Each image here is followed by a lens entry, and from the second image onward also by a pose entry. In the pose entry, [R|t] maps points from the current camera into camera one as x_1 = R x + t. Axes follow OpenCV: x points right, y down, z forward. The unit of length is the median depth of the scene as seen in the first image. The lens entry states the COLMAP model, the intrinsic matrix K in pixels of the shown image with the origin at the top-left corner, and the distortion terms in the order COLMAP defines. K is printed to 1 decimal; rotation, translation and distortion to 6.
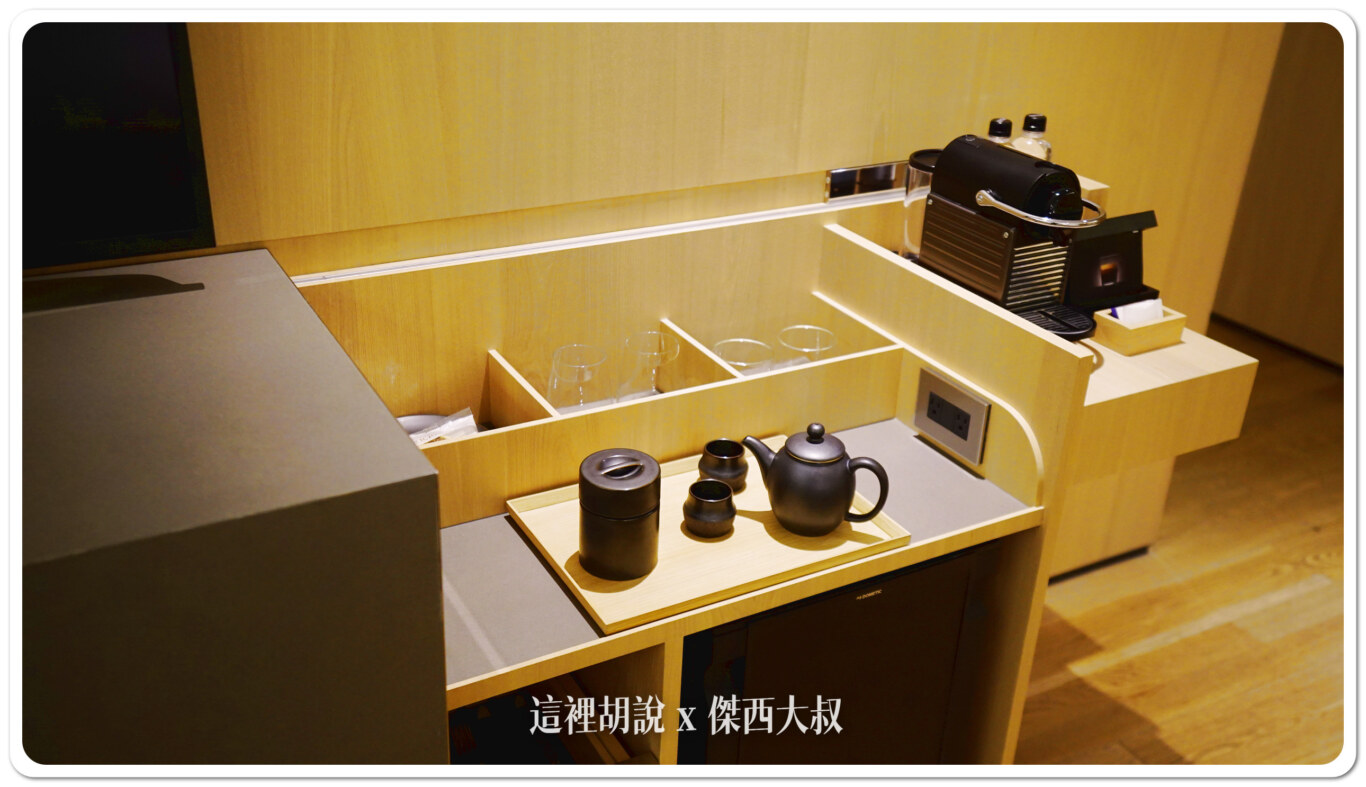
lens RADIAL K [[1252.0, 0, 681.1], [0, 1252.0, 393.4], [0, 0, 1]] dist [0.077194, -0.001546]
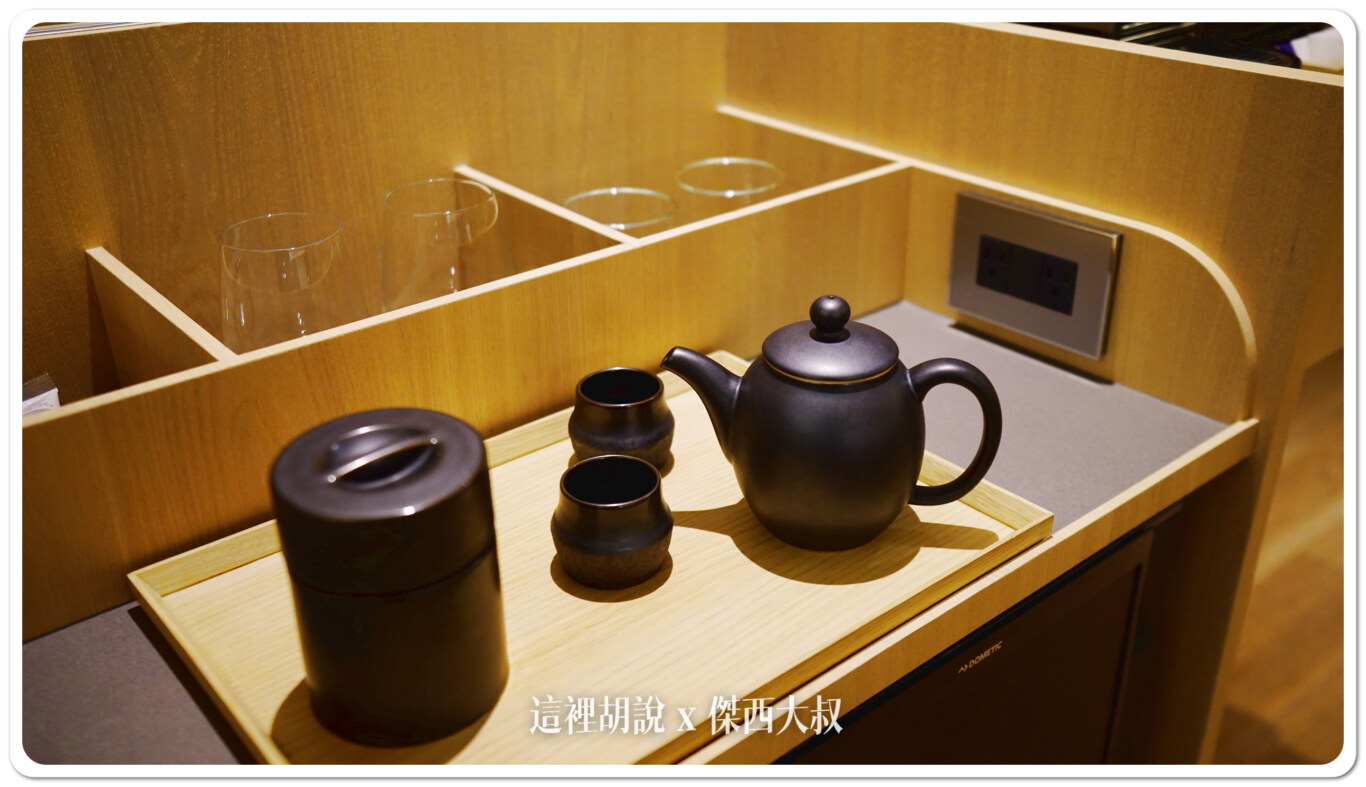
lens RADIAL K [[1252.0, 0, 687.8], [0, 1252.0, 390.5], [0, 0, 1]] dist [0.077194, -0.001546]
pose [[0.981672, -0.129291, 0.140015, -0.006714], [0.126045, 0.991513, 0.031844, 0.034907], [-0.142944, -0.013612, 0.989637, 0.551274]]
